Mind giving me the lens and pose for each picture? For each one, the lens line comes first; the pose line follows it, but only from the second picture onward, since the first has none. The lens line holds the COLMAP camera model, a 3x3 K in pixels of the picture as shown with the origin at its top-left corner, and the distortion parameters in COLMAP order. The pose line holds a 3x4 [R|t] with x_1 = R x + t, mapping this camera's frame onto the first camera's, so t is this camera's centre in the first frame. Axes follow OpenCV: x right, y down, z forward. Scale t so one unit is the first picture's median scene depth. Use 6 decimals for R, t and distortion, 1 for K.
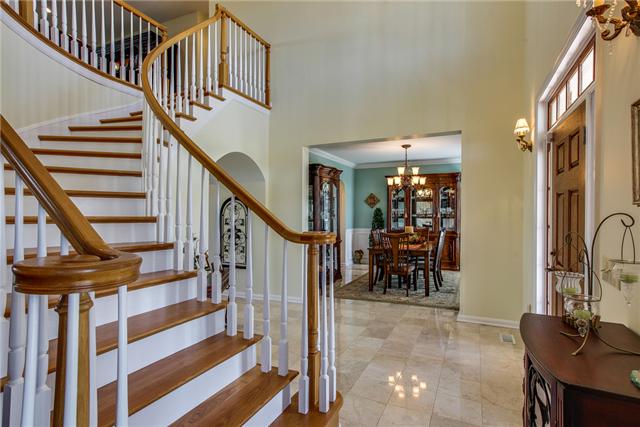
lens RADIAL K [[326.0, 0, 325.2], [0, 326.0, 214.2], [0, 0, 1]] dist [-0.006327, 0.002297]
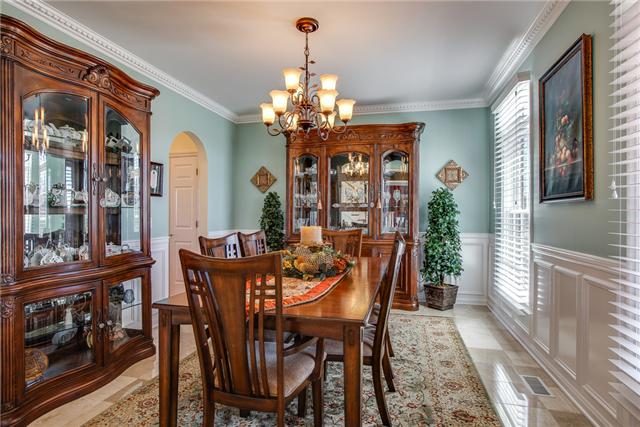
lens RADIAL K [[326.0, 0, 317.8], [0, 326.0, 214.7], [0, 0, 1]] dist [-0.006327, 0.002297]
pose [[0.985624, 0.002974, 0.168927, 0.152090], [-0.002981, 0.999996, -0.000215, 0.018791], [-0.168927, -0.000292, 0.985629, 0.471731]]
